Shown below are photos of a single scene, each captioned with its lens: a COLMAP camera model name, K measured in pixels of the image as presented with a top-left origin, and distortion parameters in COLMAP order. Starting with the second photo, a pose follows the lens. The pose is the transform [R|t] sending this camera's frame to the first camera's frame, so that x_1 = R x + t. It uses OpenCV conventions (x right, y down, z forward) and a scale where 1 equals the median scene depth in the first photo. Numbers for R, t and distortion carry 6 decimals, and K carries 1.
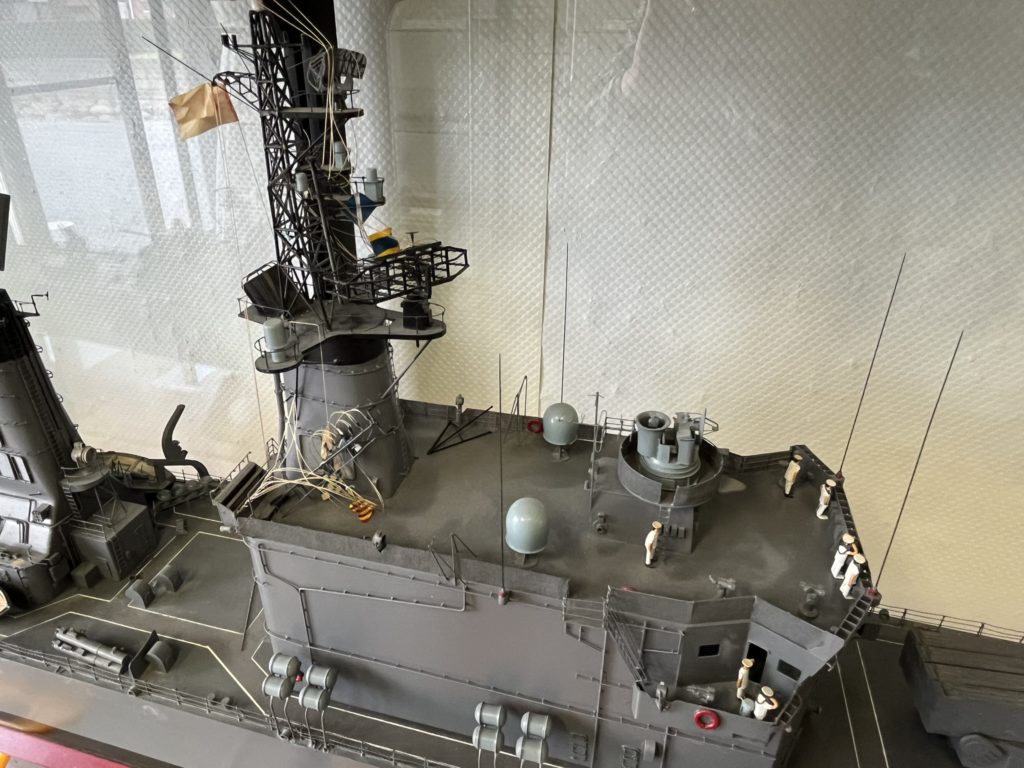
lens RADIAL K [[681.6, 0, 491.4], [0, 681.6, 359.2], [0, 0, 1]] dist [0.001258, 0.000010]
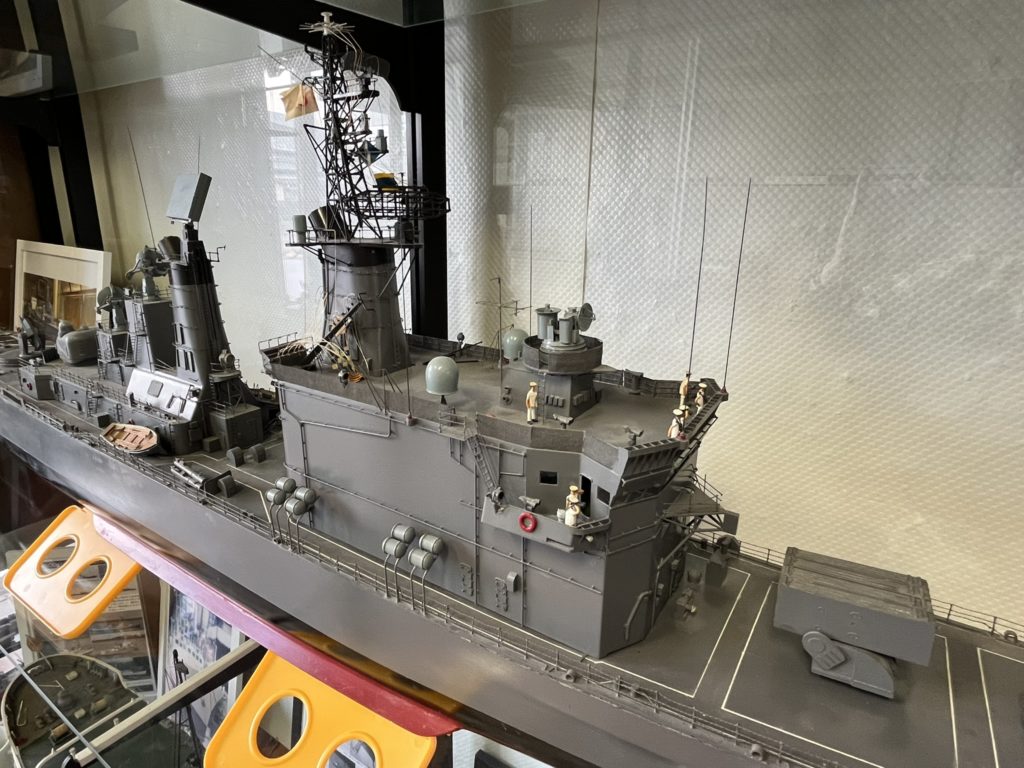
lens RADIAL K [[592.9, 0, 493.7], [0, 592.9, 365.6], [0, 0, 1]] dist [0.001073, -0.002210]
pose [[0.946041, 0.097970, -0.308883, 0.365981], [-0.155649, 0.973426, -0.167973, 0.291249], [0.284218, 0.206986, 0.936150, -0.041872]]
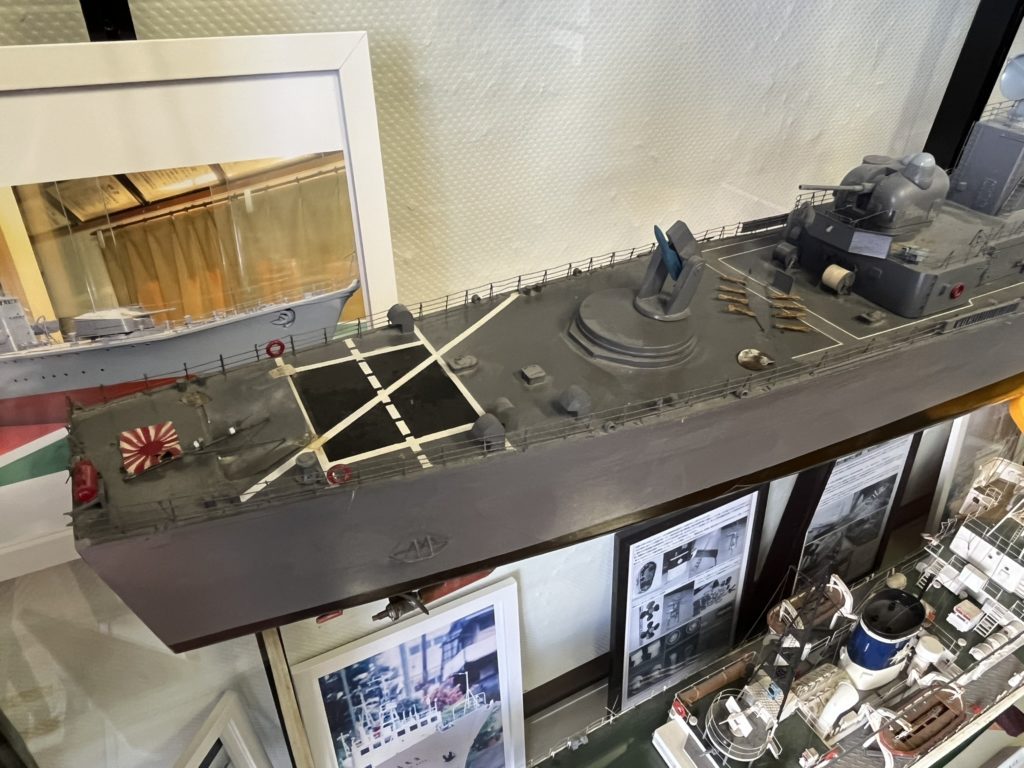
lens RADIAL K [[681.6, 0, 491.4], [0, 681.6, 359.2], [0, 0, 1]] dist [0.001258, 0.000010]
pose [[0.734557, -0.362960, 0.573312, -2.491239], [0.286389, 0.931805, 0.222983, -0.048090], [-0.615149, 0.000397, 0.788411, 0.787652]]
